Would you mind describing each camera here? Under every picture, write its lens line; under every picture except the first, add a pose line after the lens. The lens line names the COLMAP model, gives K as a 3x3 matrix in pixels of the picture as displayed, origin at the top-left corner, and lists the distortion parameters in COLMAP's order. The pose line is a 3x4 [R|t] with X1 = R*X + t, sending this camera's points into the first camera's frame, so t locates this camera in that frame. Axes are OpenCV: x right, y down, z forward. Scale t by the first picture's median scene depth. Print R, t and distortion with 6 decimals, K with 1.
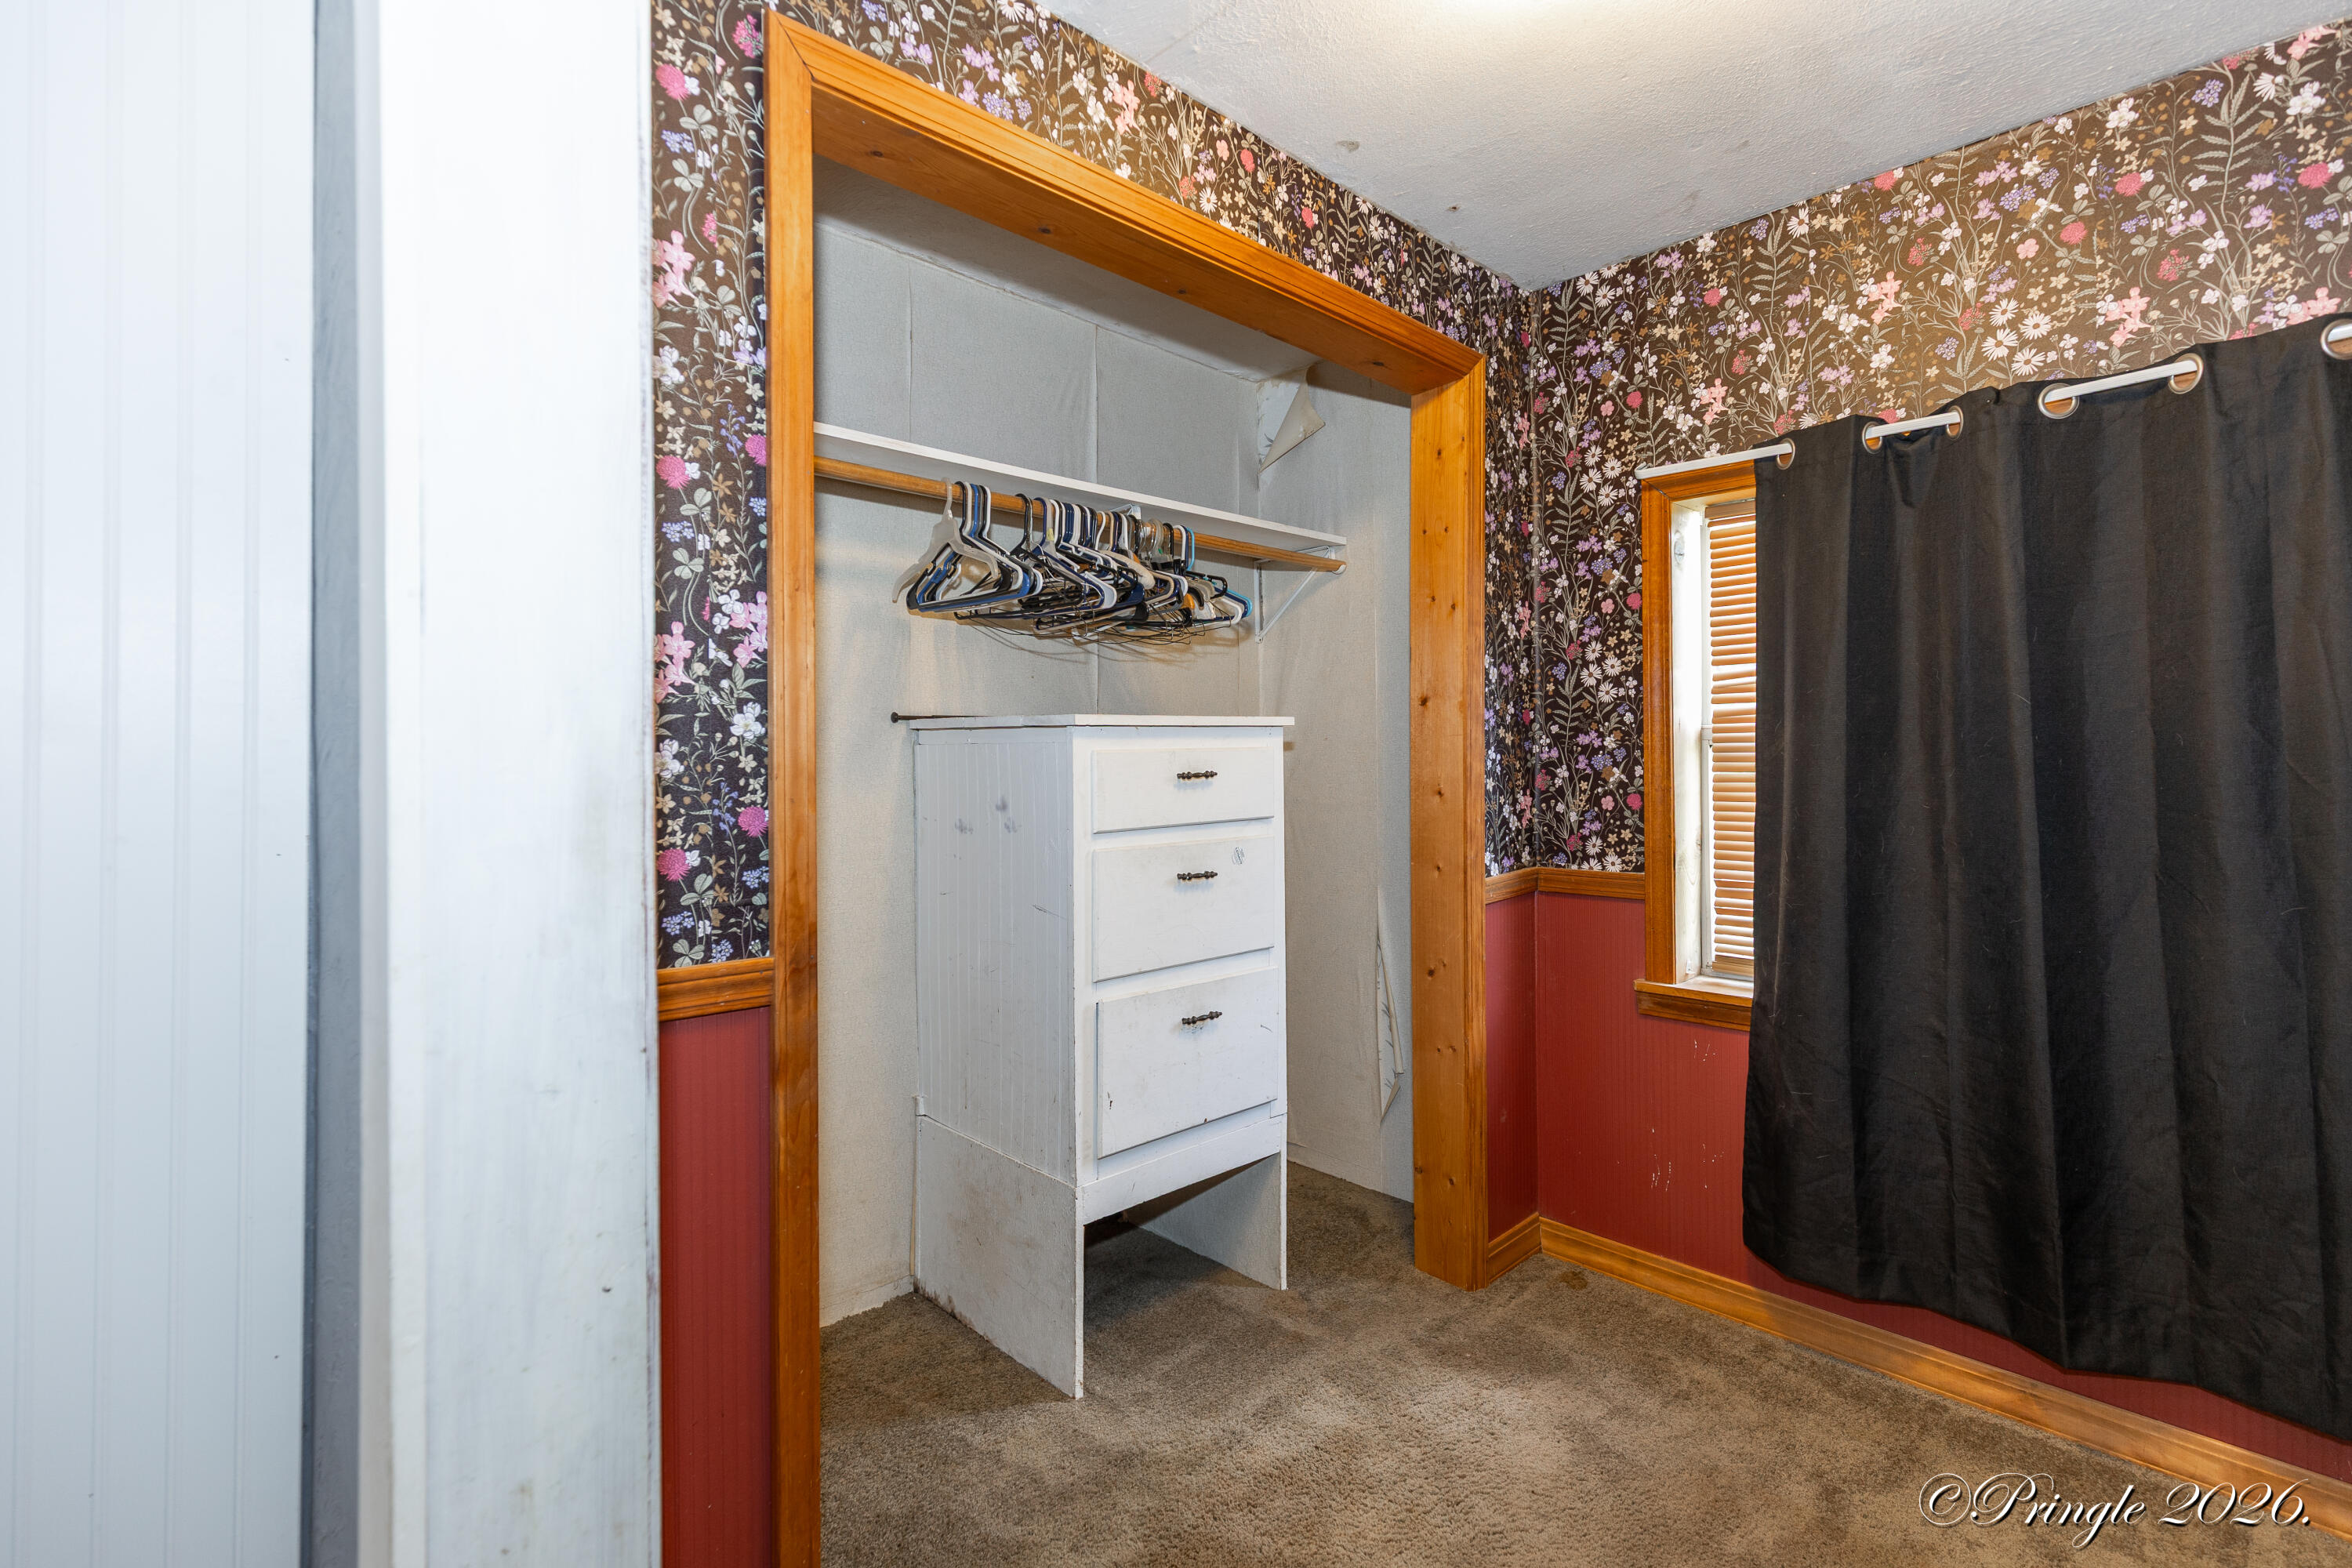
lens RADIAL K [[1082.9, 0, 1184.8], [0, 1082.9, 751.7], [0, 0, 1]] dist [0.003381, 0.001102]
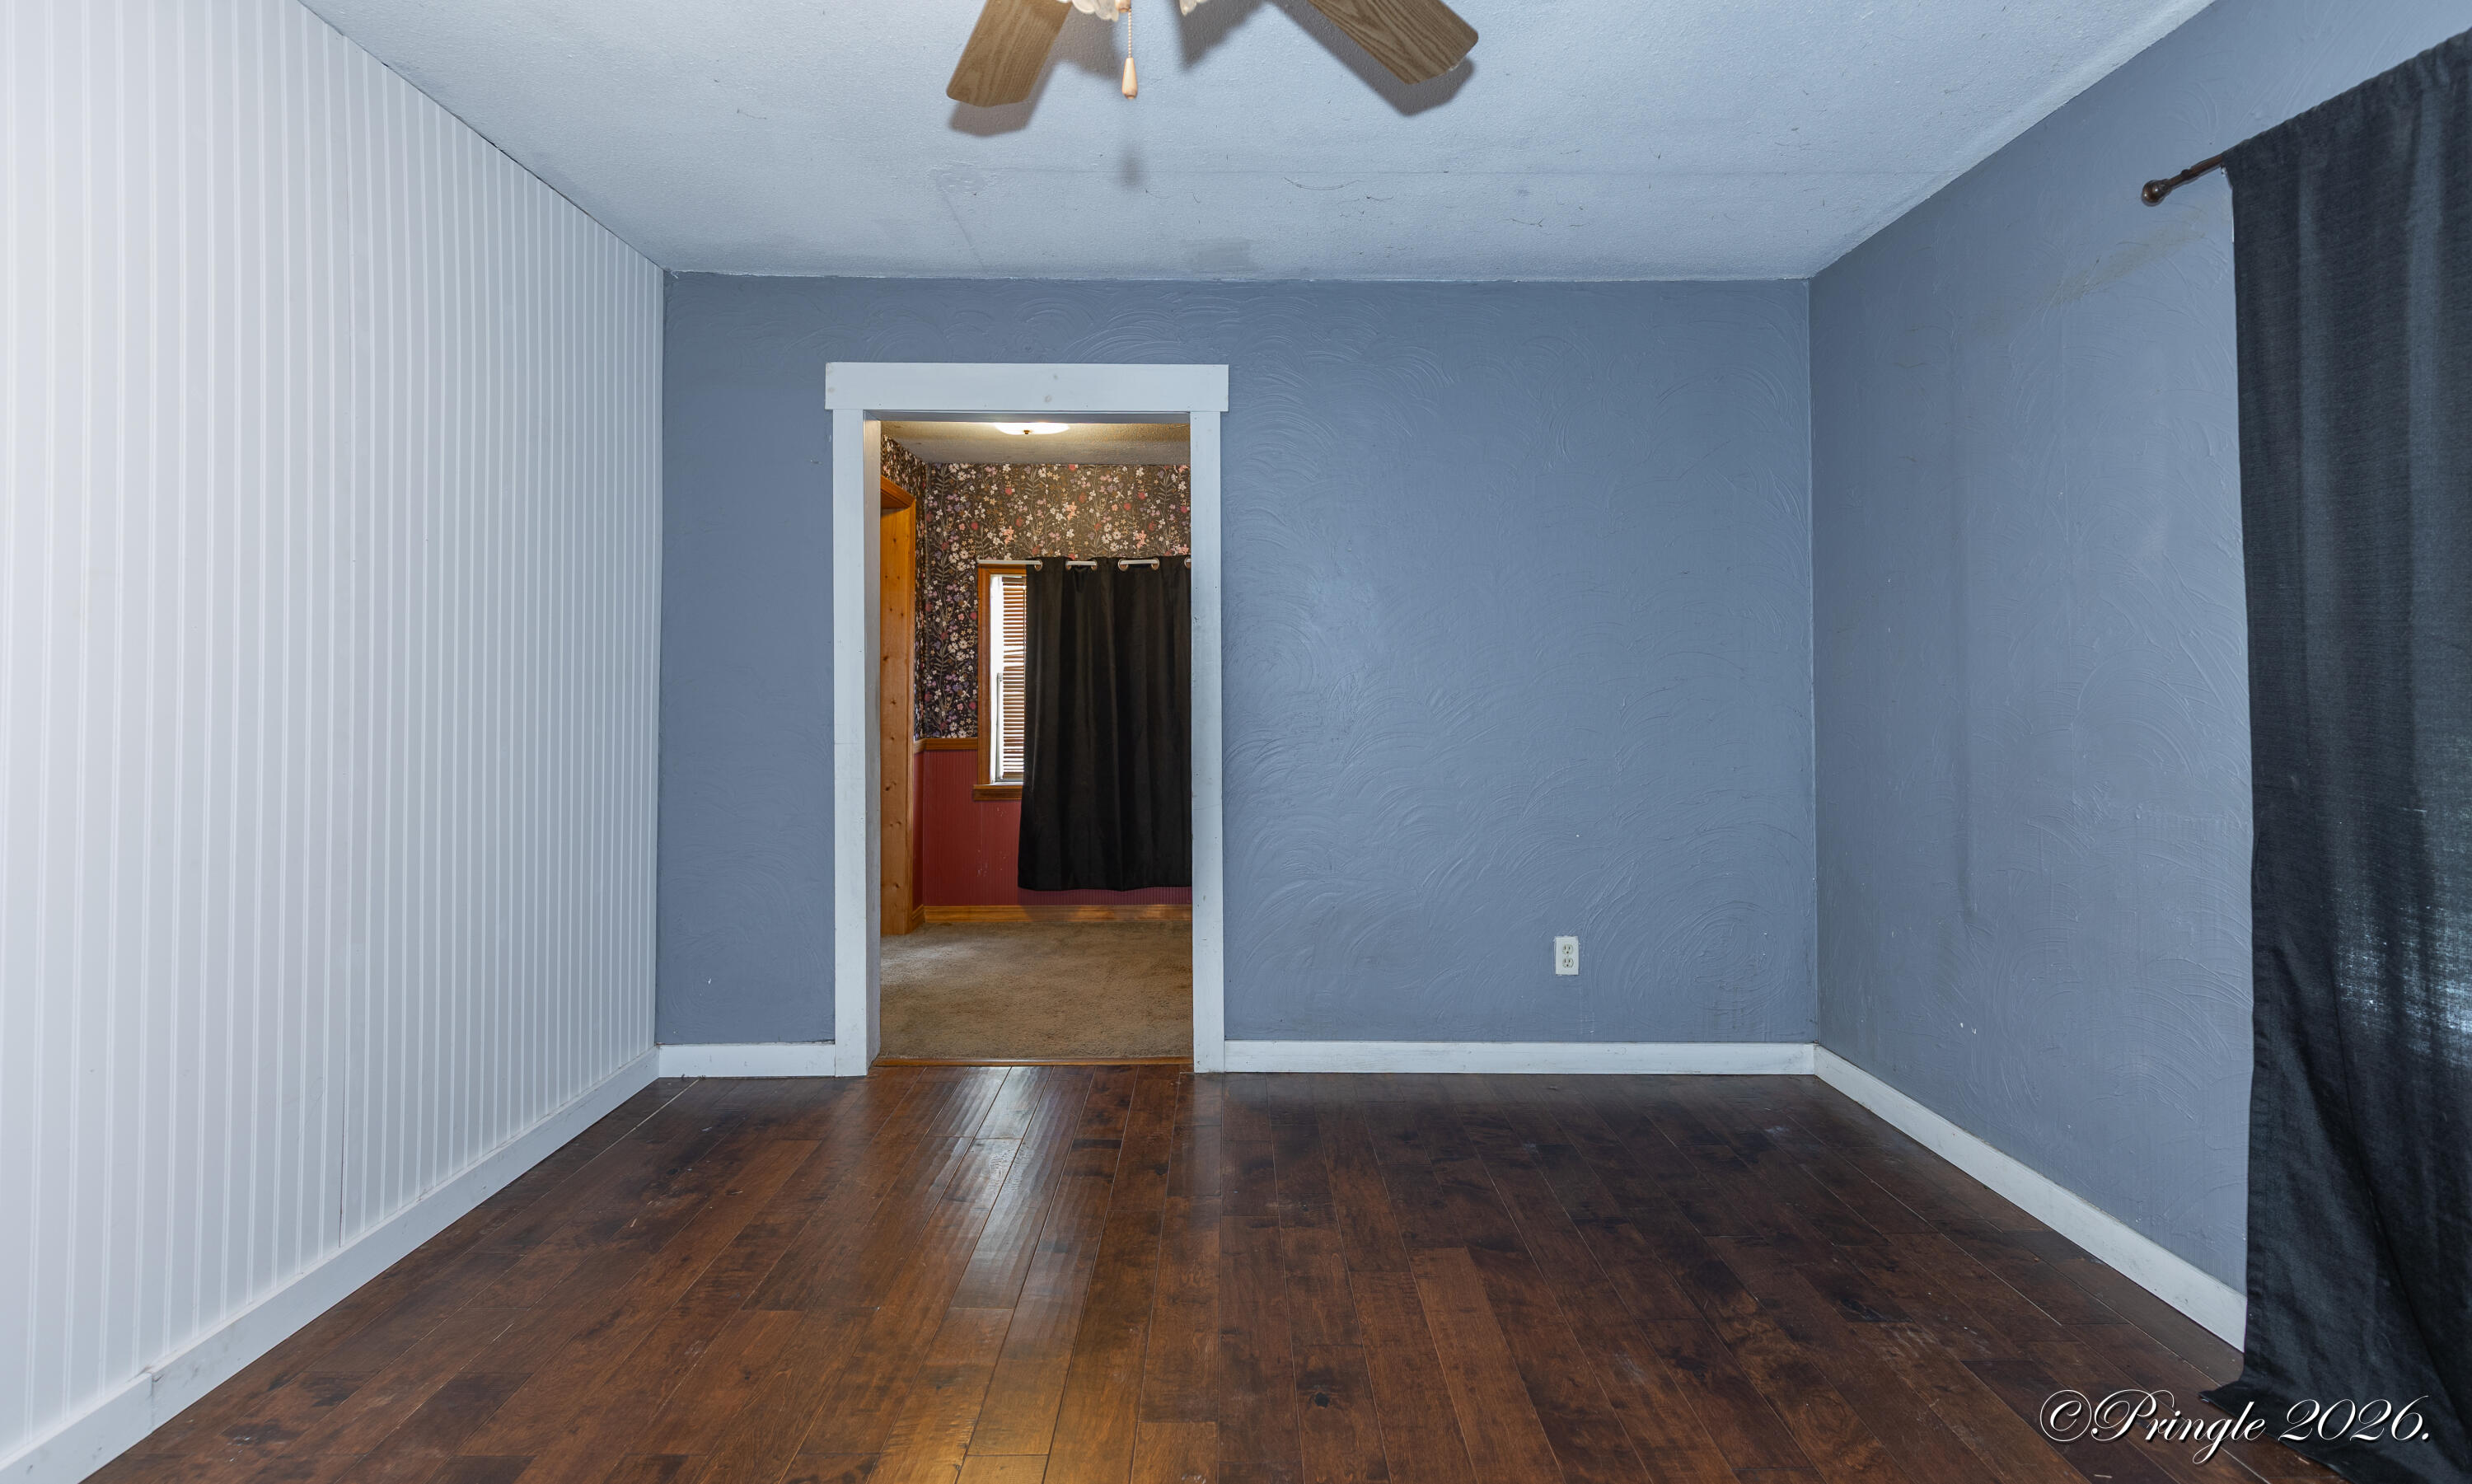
lens RADIAL K [[1177.2, 0, 1236.7], [0, 1177.2, 682.0], [0, 0, 1]] dist [0.000051, -0.000001]
pose [[0.687272, 0.008122, 0.726355, -1.041674], [-0.007794, 0.999962, -0.003807, 0.002553], [-0.726358, -0.003045, 0.687309, -1.135721]]
